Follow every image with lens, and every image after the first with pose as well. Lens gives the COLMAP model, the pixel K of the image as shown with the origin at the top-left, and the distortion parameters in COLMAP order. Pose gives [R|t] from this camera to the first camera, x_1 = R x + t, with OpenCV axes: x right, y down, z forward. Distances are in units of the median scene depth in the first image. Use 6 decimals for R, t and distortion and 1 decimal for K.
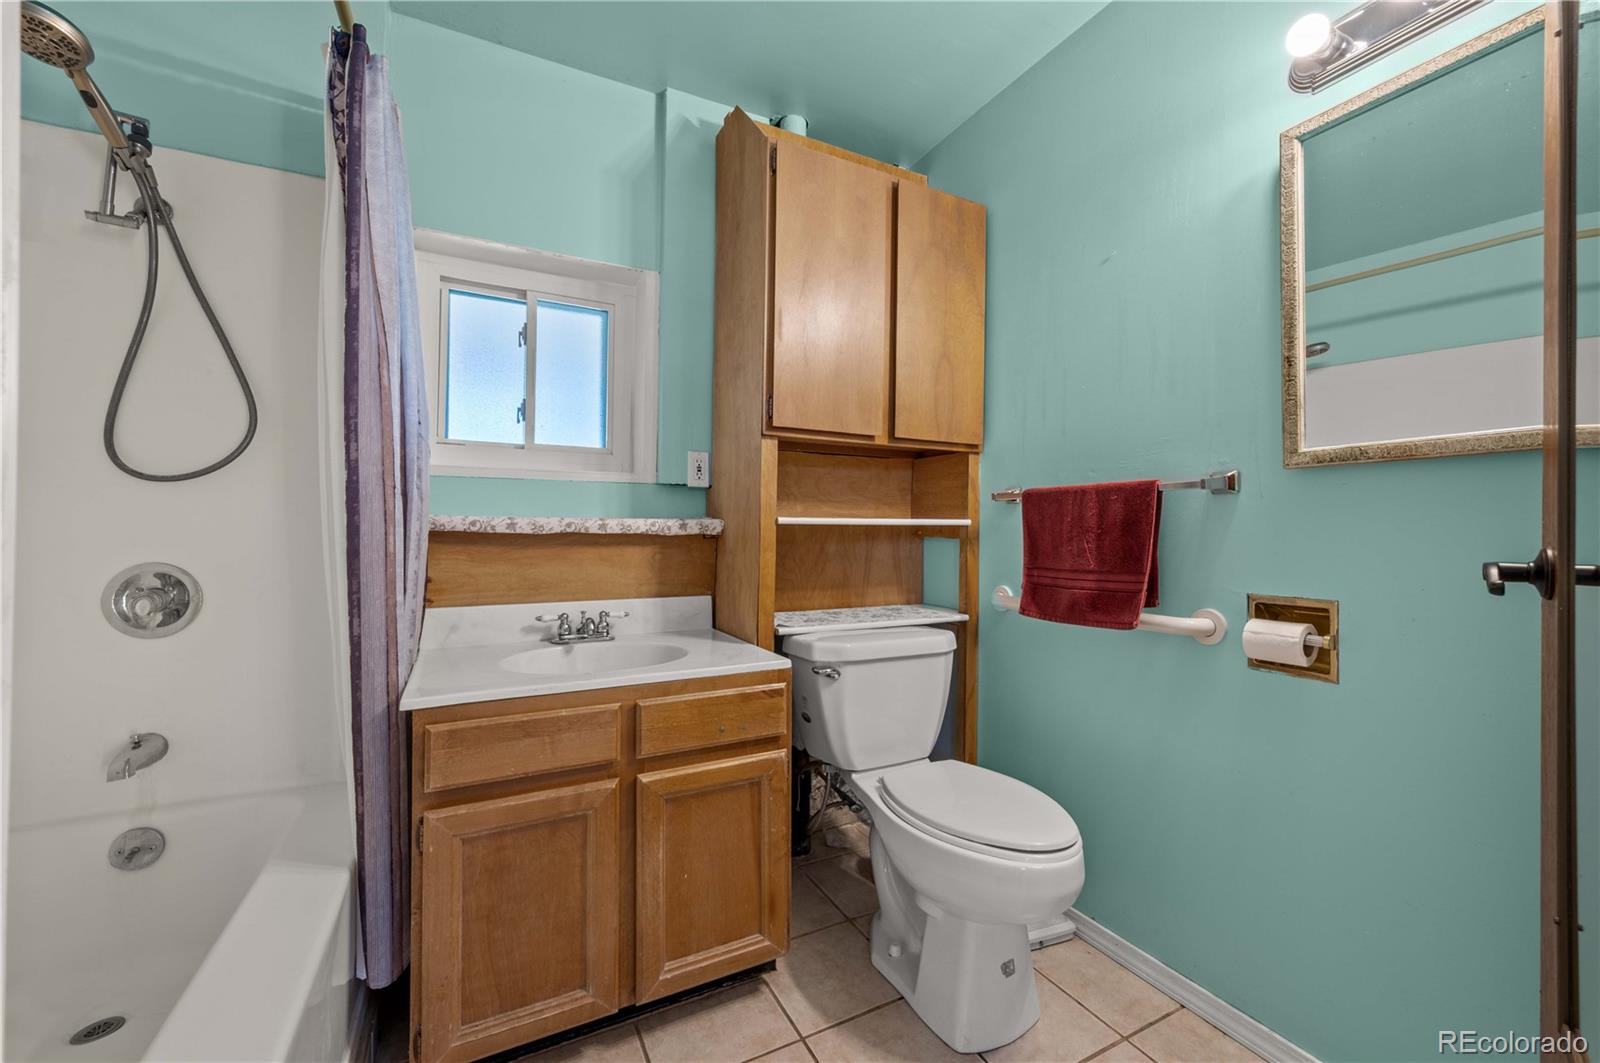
lens RADIAL K [[635.2, 0, 797.6], [0, 635.2, 534.2], [0, 0, 1]] dist [0.000206, -0.000305]
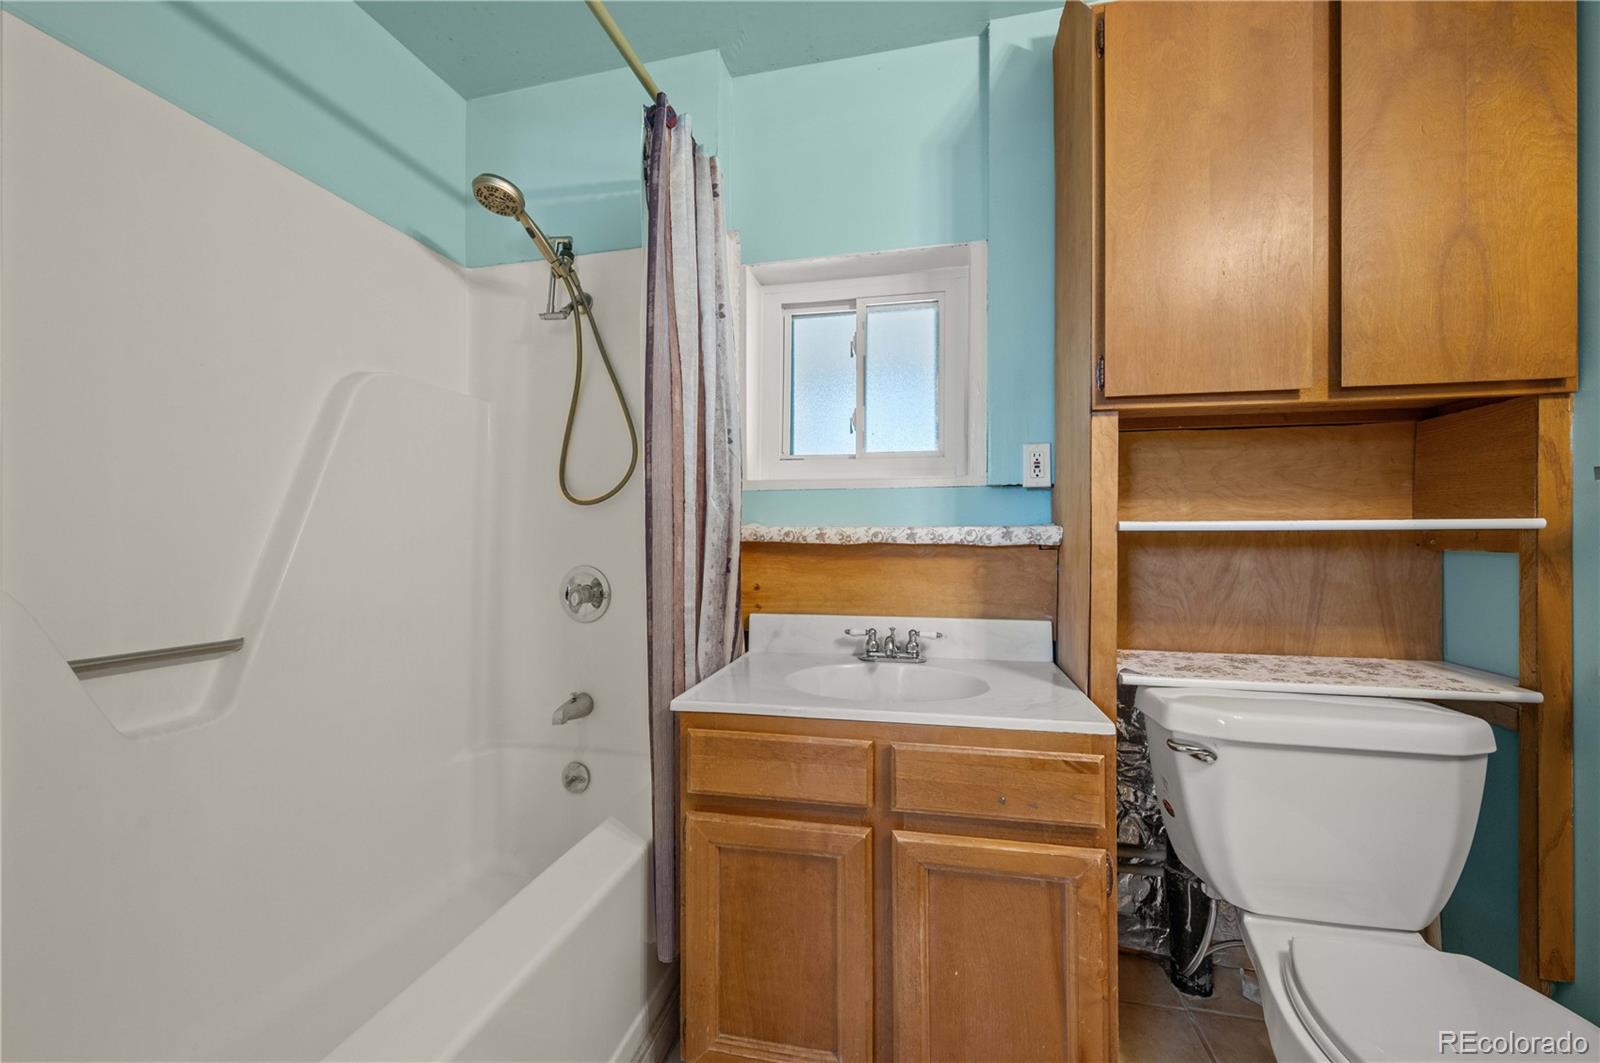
lens RADIAL K [[628.9, 0, 800.4], [0, 628.9, 537.3], [0, 0, 1]] dist [-0.000390, -0.000341]
pose [[0.771077, -0.006337, -0.636710, 0.145572], [0.000445, 0.999956, -0.009413, -0.002041], [0.636742, 0.006975, 0.771046, 0.212288]]
